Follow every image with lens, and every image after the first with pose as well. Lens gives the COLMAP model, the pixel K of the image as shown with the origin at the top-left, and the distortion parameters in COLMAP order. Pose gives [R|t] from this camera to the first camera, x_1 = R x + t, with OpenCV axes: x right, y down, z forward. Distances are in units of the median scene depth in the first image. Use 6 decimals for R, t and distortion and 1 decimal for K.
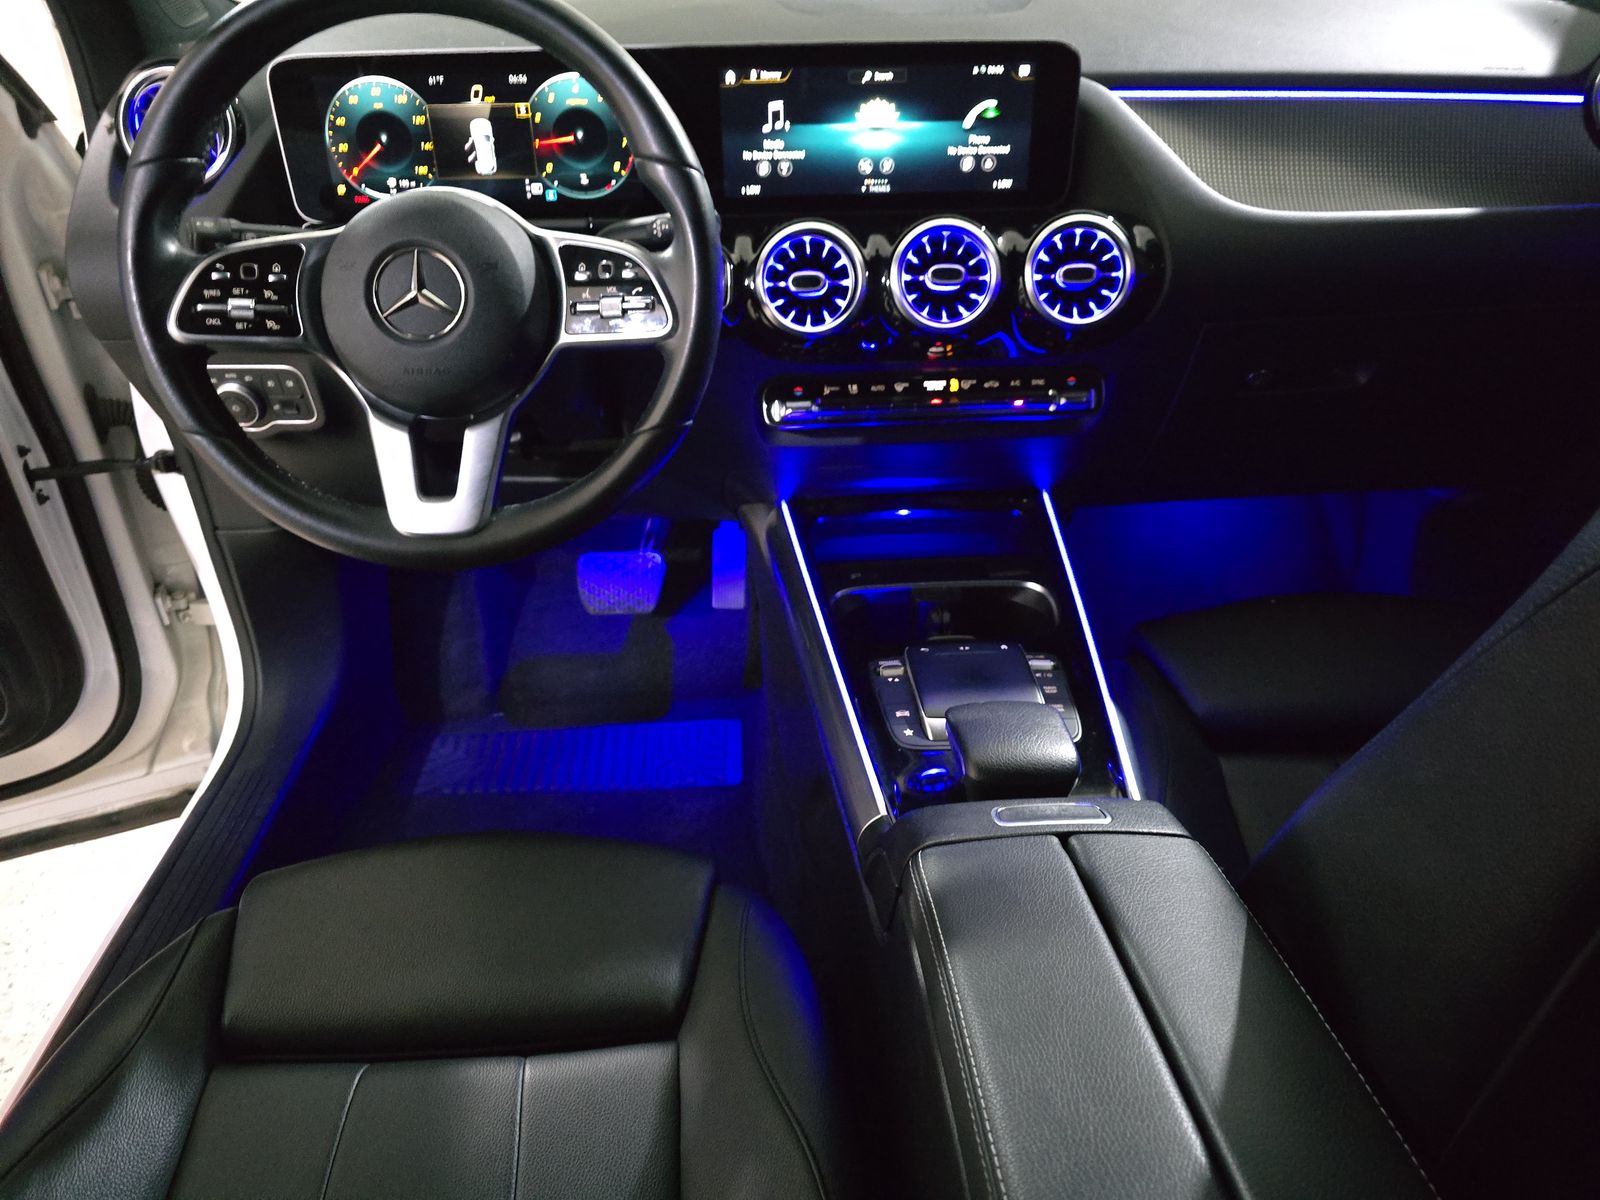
lens RADIAL K [[1049.2, 0, 801.5], [0, 1049.2, 602.8], [0, 0, 1]] dist [0.005489, -0.023001]
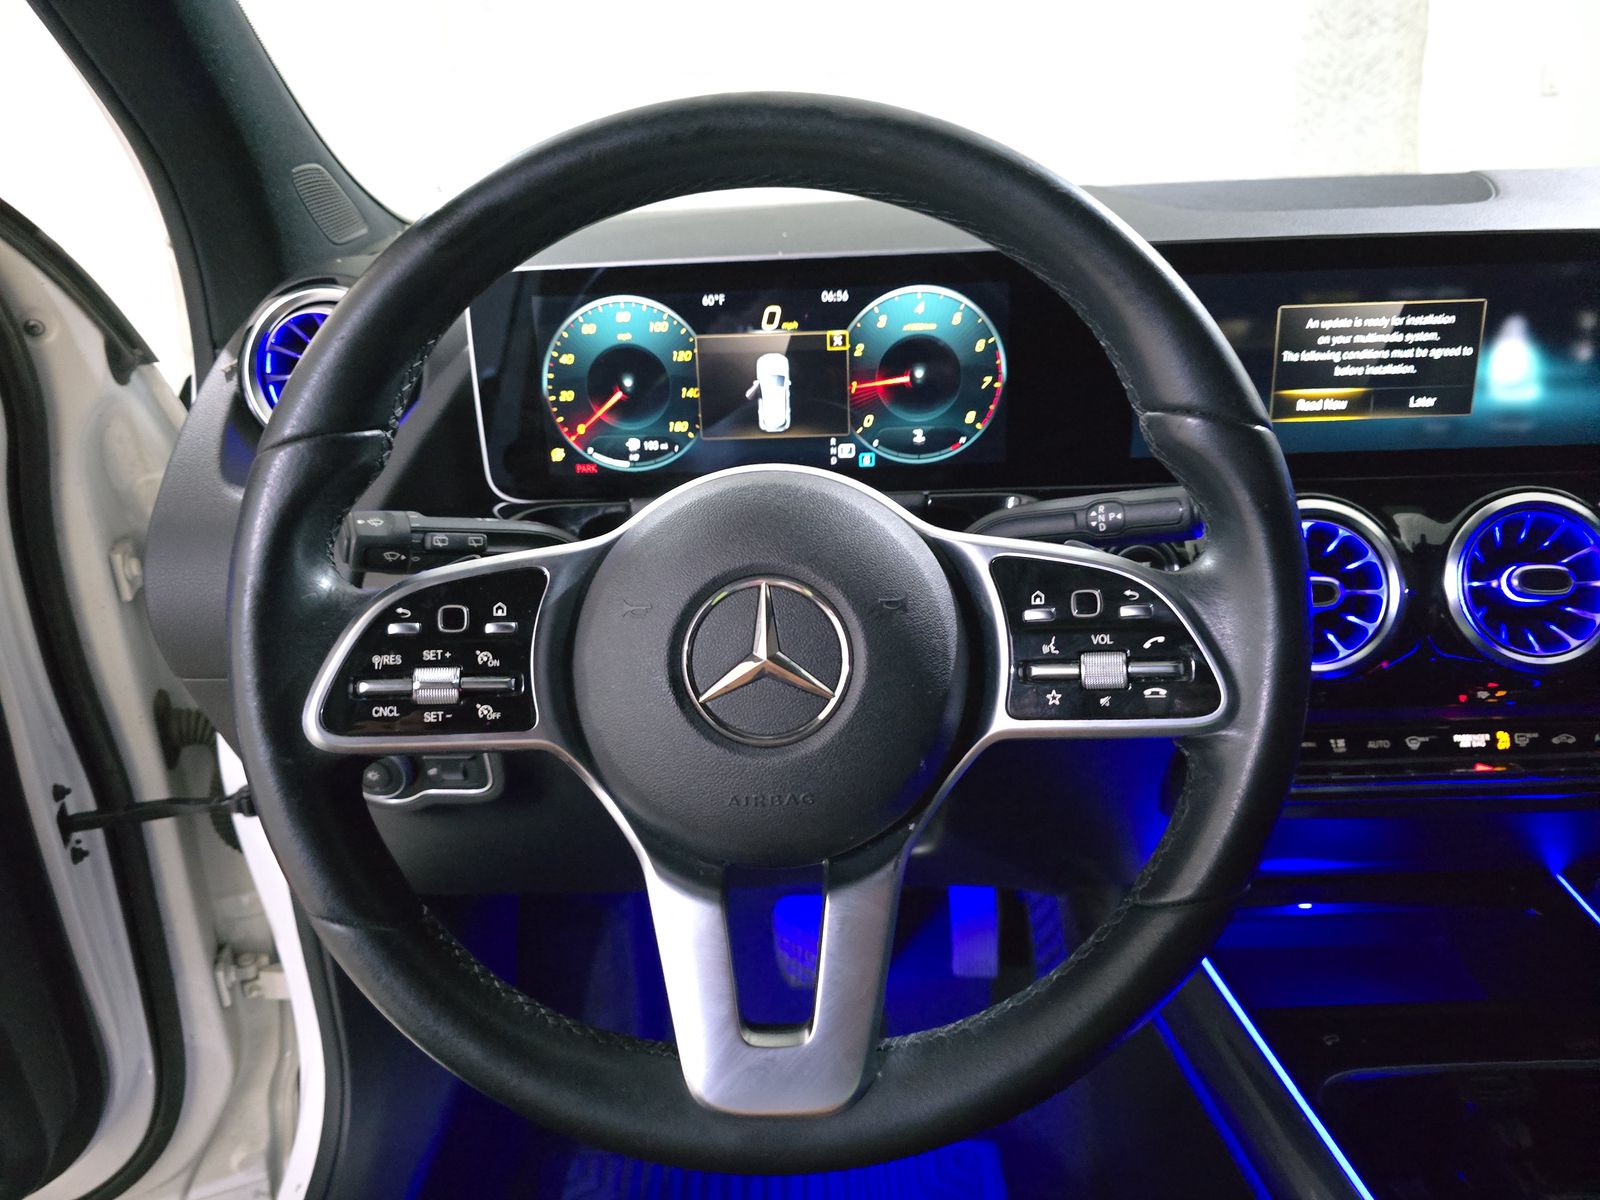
lens RADIAL K [[1049.2, 0, 800.2], [0, 1049.2, 596.8], [0, 0, 1]] dist [0.005489, -0.023001]
pose [[0.998758, -0.006332, -0.049429, -0.254365], [-0.003791, 0.979366, -0.202061, -0.172610], [0.049689, 0.201997, 0.978125, 0.373622]]
